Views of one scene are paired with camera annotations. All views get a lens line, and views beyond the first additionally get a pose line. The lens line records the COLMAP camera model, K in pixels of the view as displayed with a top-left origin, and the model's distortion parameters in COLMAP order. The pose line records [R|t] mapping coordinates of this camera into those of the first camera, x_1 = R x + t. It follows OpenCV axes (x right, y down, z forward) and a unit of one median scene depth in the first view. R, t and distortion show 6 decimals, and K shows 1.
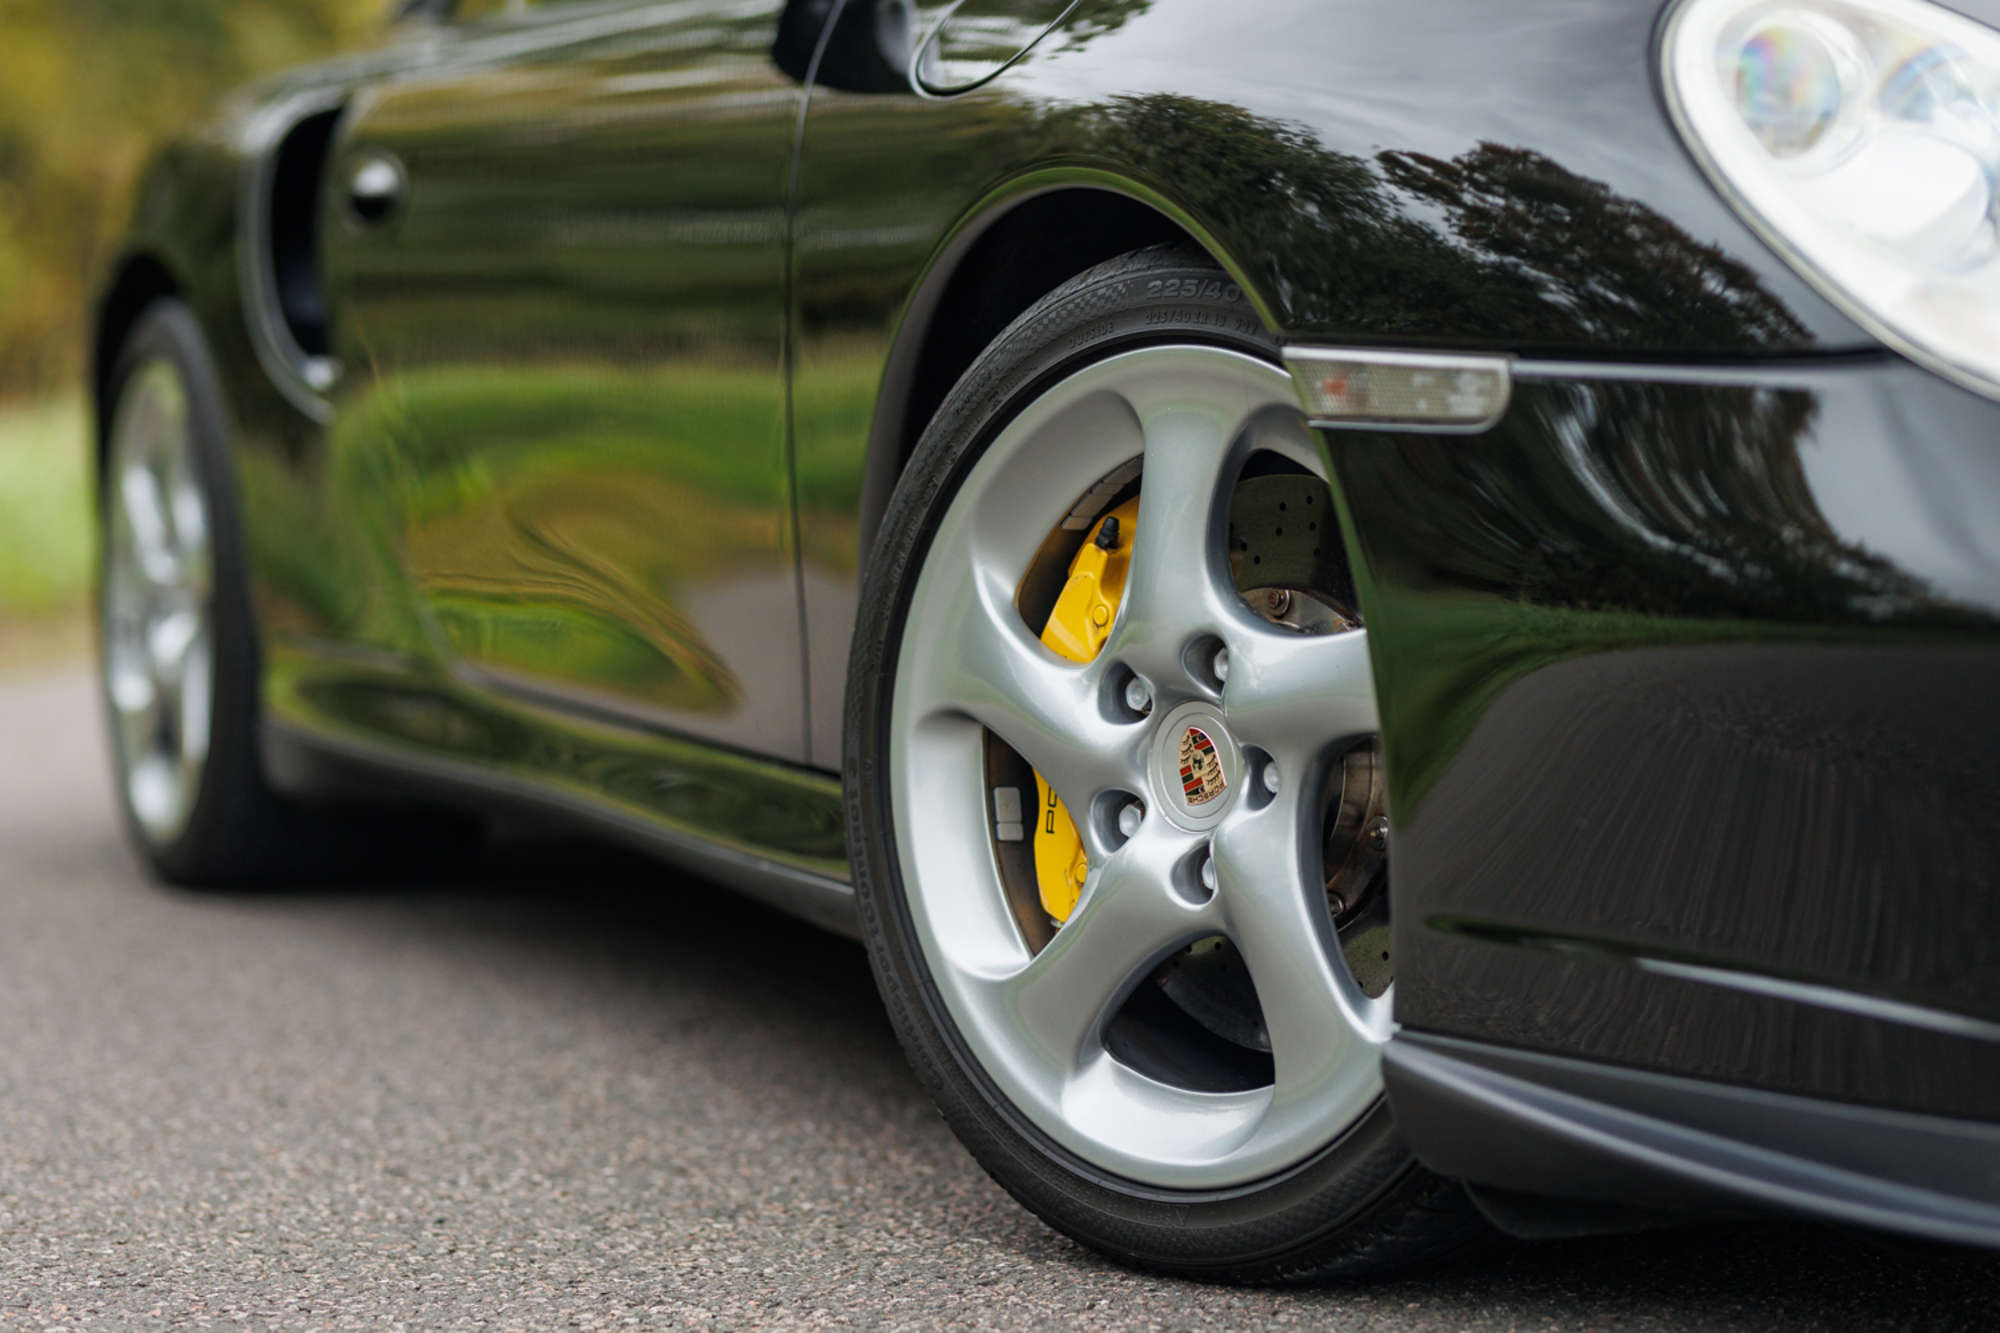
lens RADIAL K [[4845.3, 0, 993.1], [0, 4845.3, 666.0], [0, 0, 1]] dist [-0.046880, 0.000000]
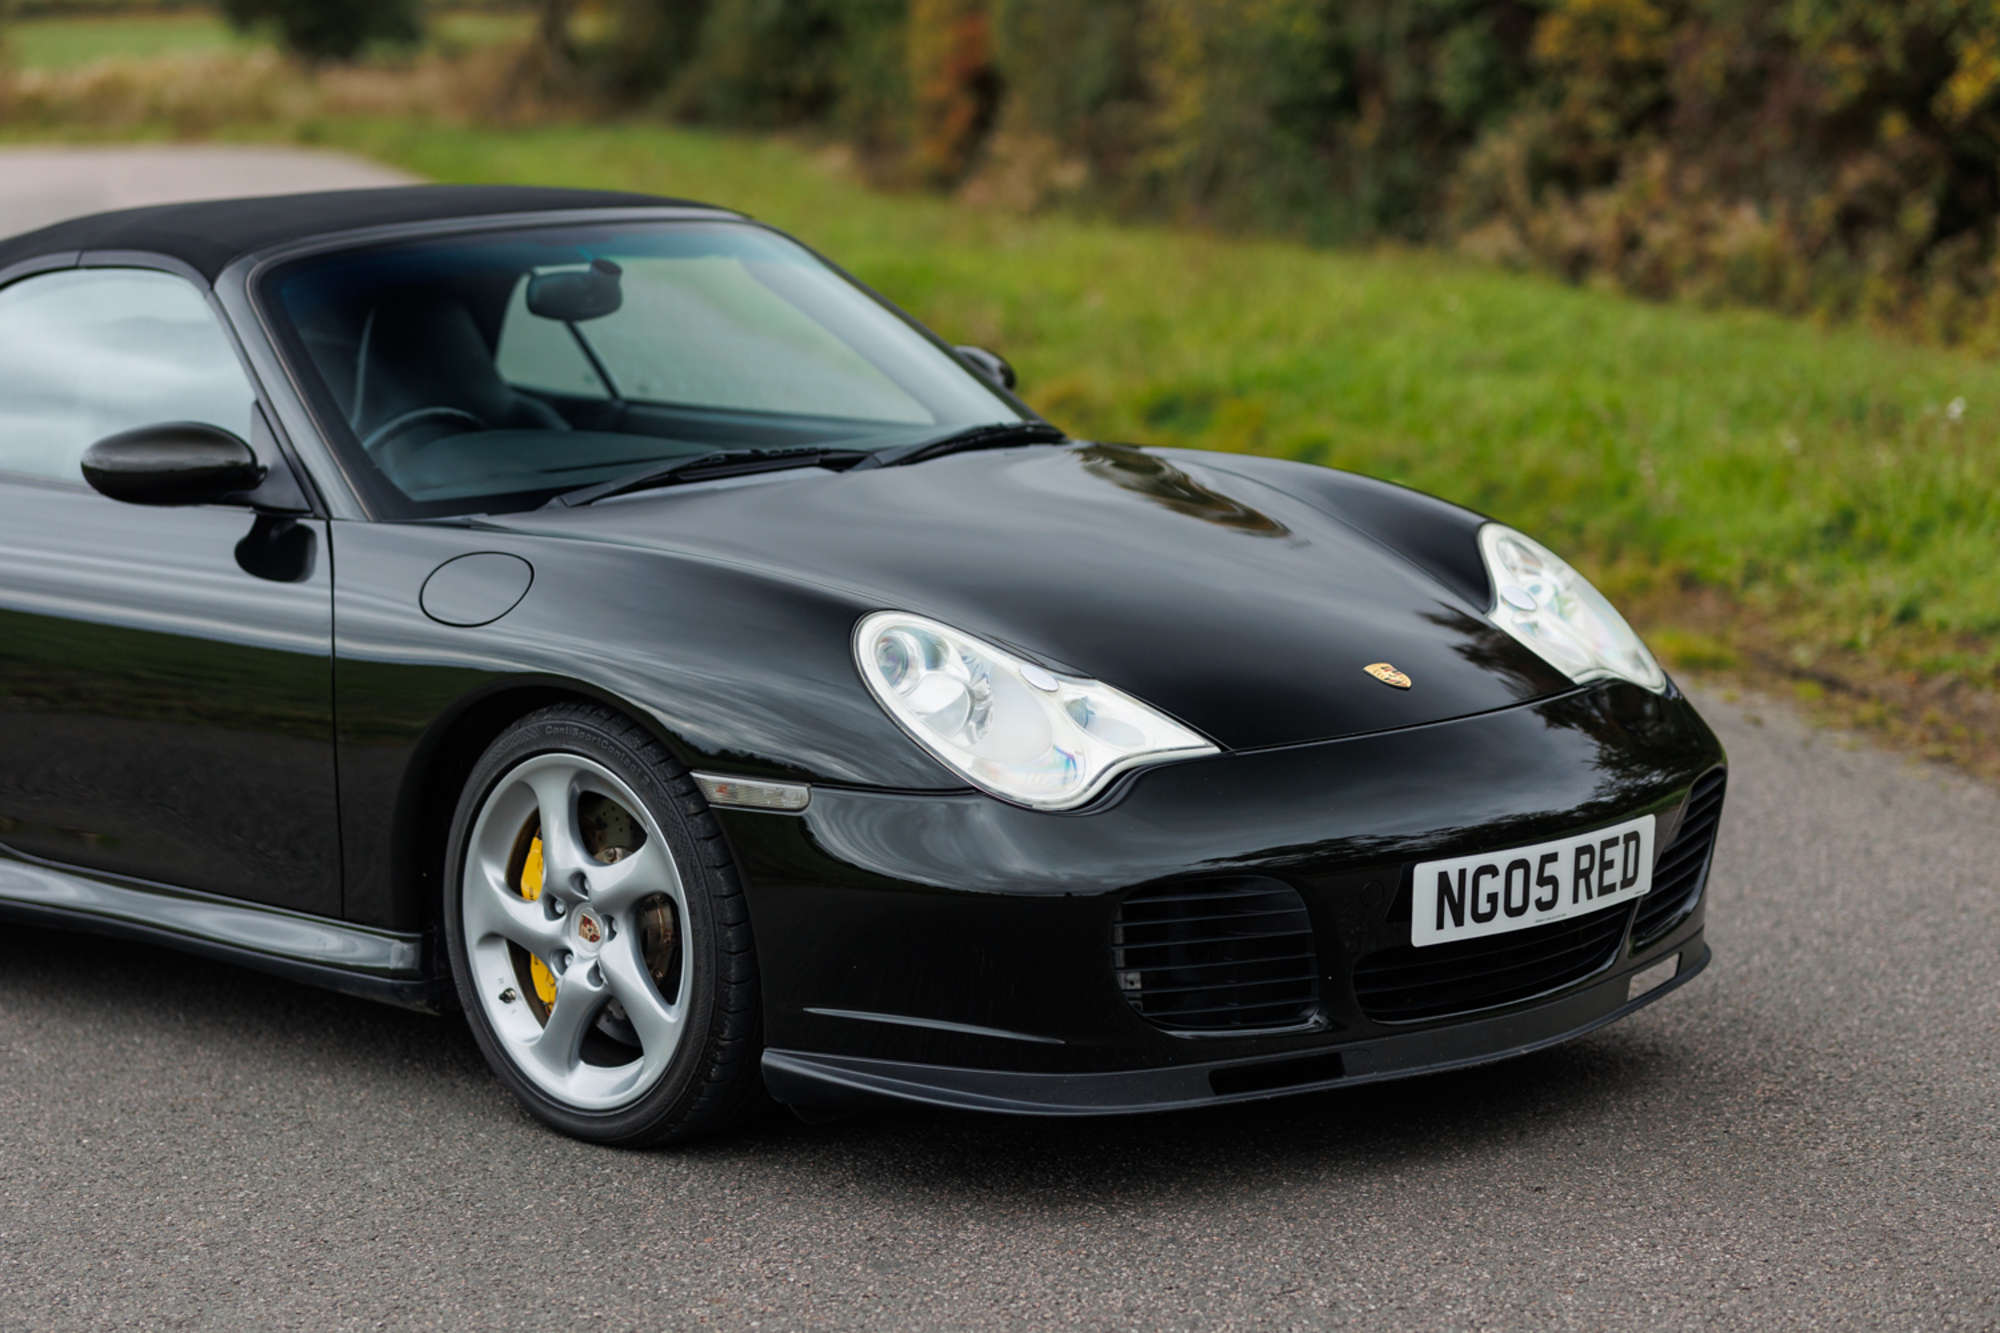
lens RADIAL K [[4845.3, 0, 1002.1], [0, 4845.3, 658.9], [0, 0, 1]] dist [-0.046880, 0.000000]
pose [[0.920695, -0.075926, 0.382826, -0.646488], [0.052630, 0.996088, 0.070979, -0.257042], [-0.386718, -0.045202, 0.921090, -1.159330]]
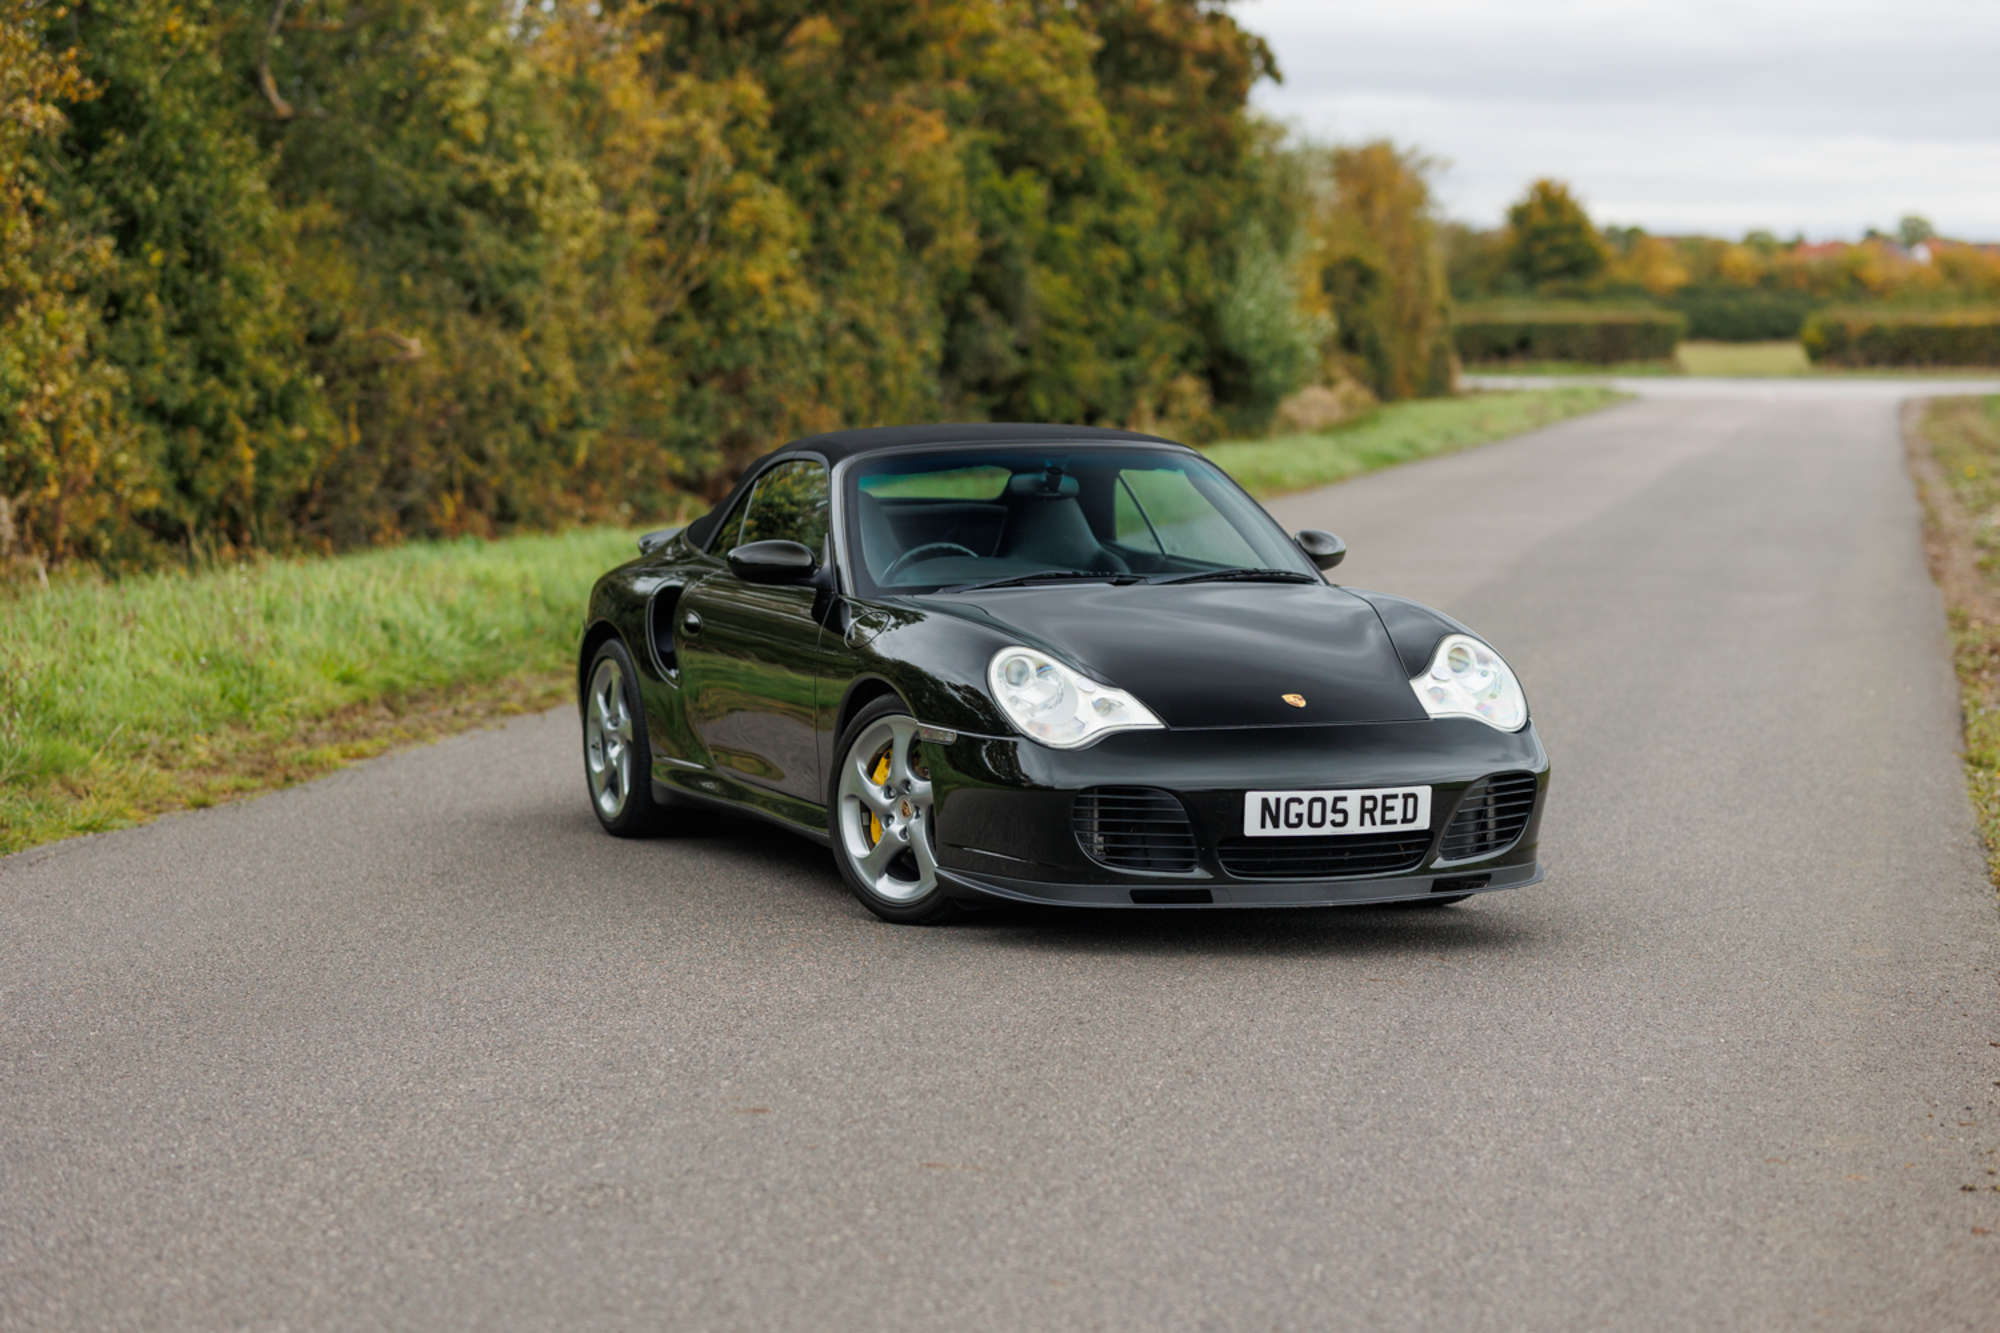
lens RADIAL K [[4845.3, 0, 997.7], [0, 4845.3, 569.3], [0, 0, 1]] dist [-0.046880, 0.000000]
pose [[0.999880, 0.001496, -0.015421, 0.190121], [-0.001629, 0.999962, -0.008621, -0.156962], [0.015408, 0.008645, 0.999844, -3.359826]]
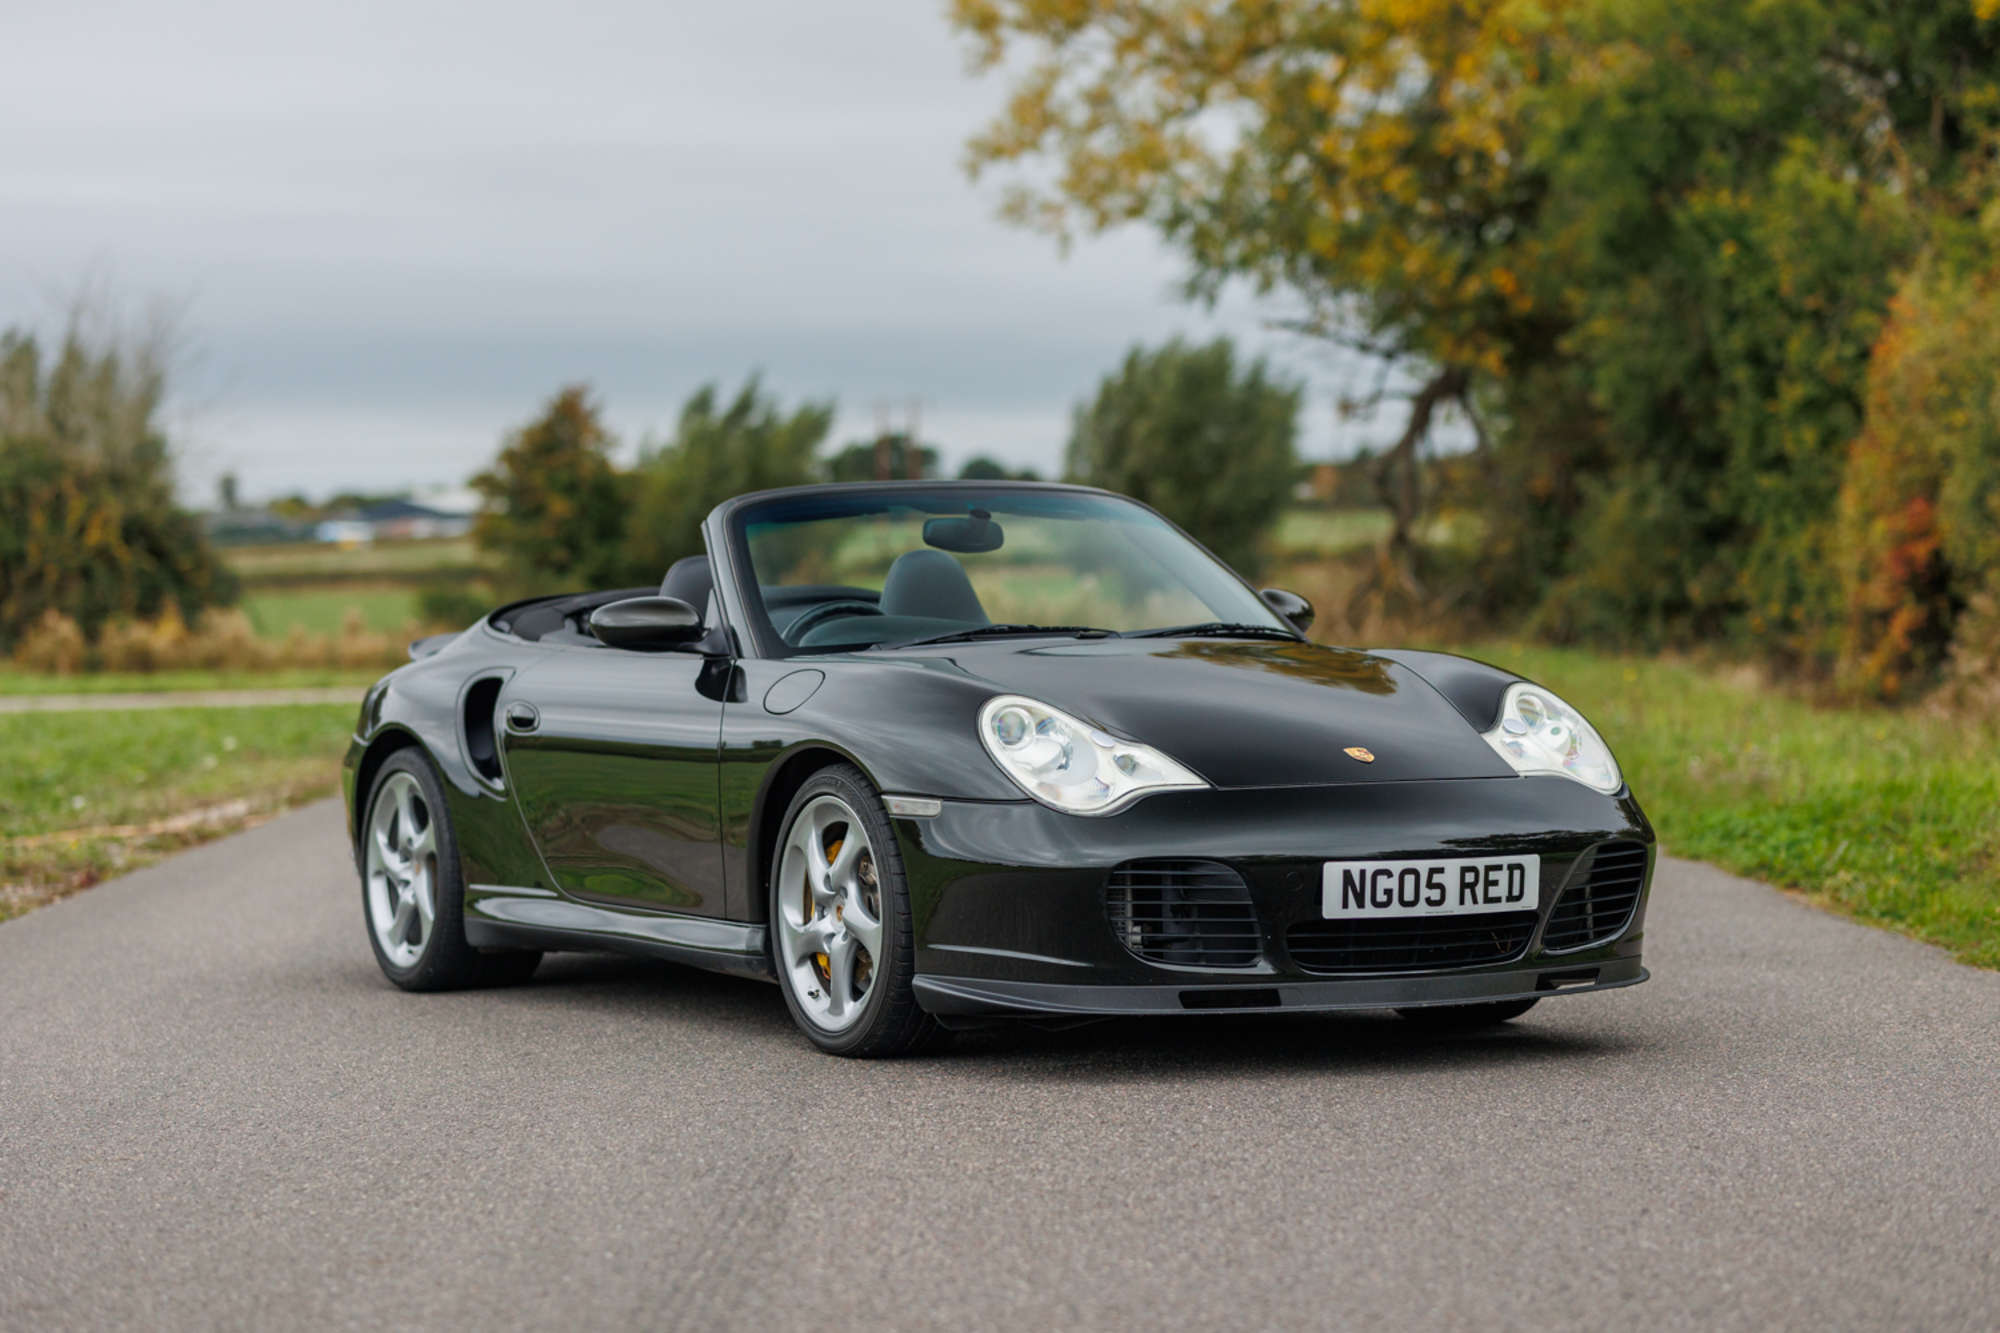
lens RADIAL K [[4845.3, 0, 1017.8], [0, 4845.3, 666.7], [0, 0, 1]] dist [-0.046880, 0.000000]
pose [[0.993547, -0.016352, 0.112234, -0.227744], [0.022649, 0.998226, -0.055060, 0.038881], [-0.111135, 0.057246, 0.992155, -2.455010]]
